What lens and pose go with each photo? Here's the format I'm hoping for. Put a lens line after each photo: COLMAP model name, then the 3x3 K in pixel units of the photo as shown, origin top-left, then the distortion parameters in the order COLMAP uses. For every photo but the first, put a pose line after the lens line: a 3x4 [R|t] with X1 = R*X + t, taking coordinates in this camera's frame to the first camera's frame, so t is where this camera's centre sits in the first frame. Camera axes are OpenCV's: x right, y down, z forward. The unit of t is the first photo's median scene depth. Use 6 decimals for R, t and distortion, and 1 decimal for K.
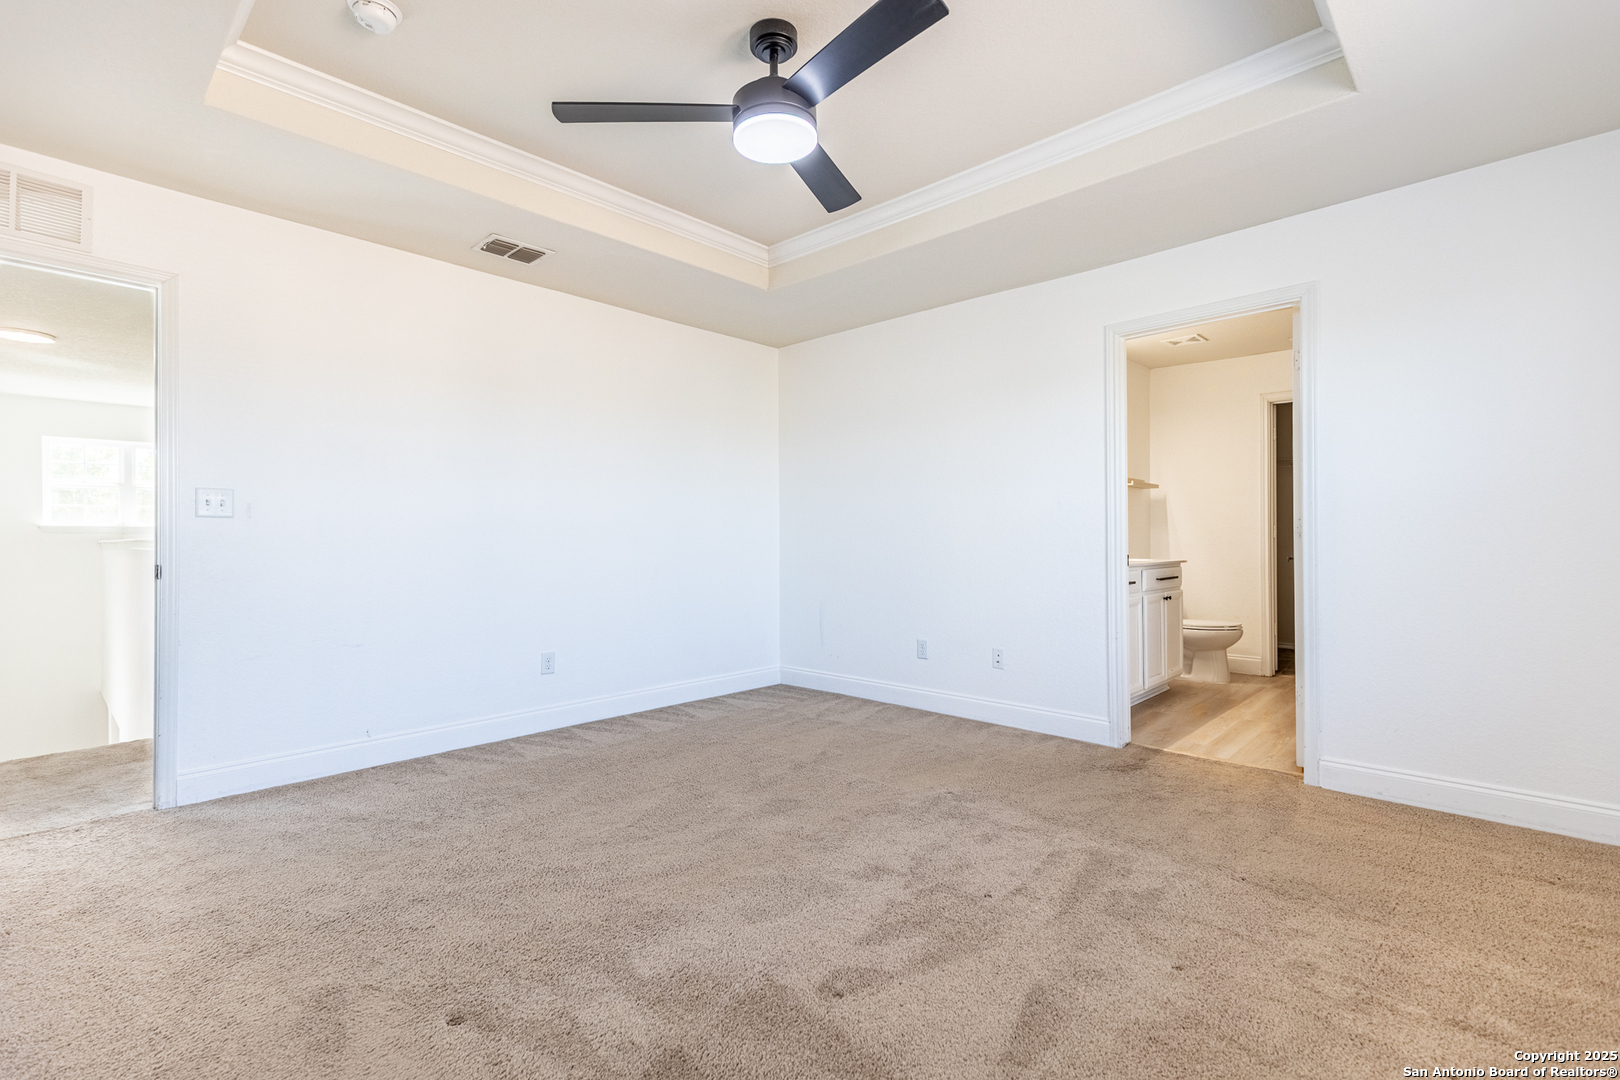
lens RADIAL K [[733.6, 0, 819.3], [0, 733.6, 536.3], [0, 0, 1]] dist [0.001382, -0.000238]
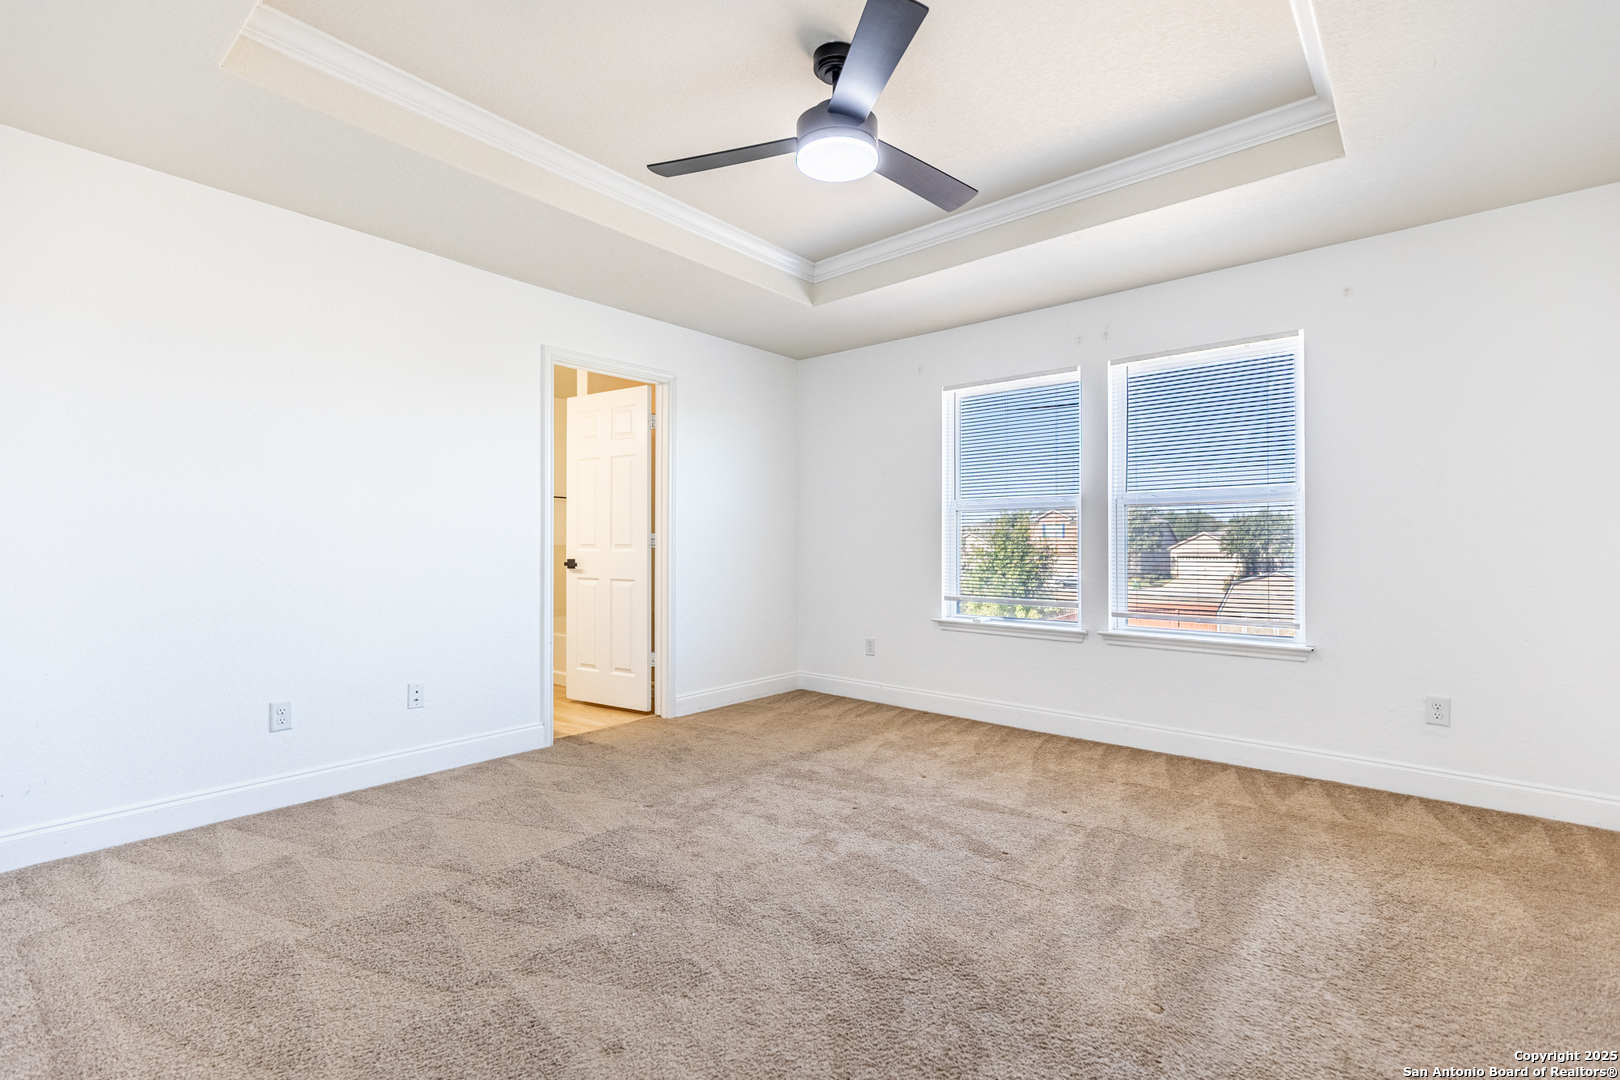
lens RADIAL K [[733.6, 0, 819.3], [0, 733.6, 536.3], [0, 0, 1]] dist [0.001382, -0.000238]
pose [[-0.040064, 0.012428, 0.999120, -0.926551], [0.010223, 0.999875, -0.012027, 0.007740], [-0.999145, 0.009732, -0.040186, 0.927245]]
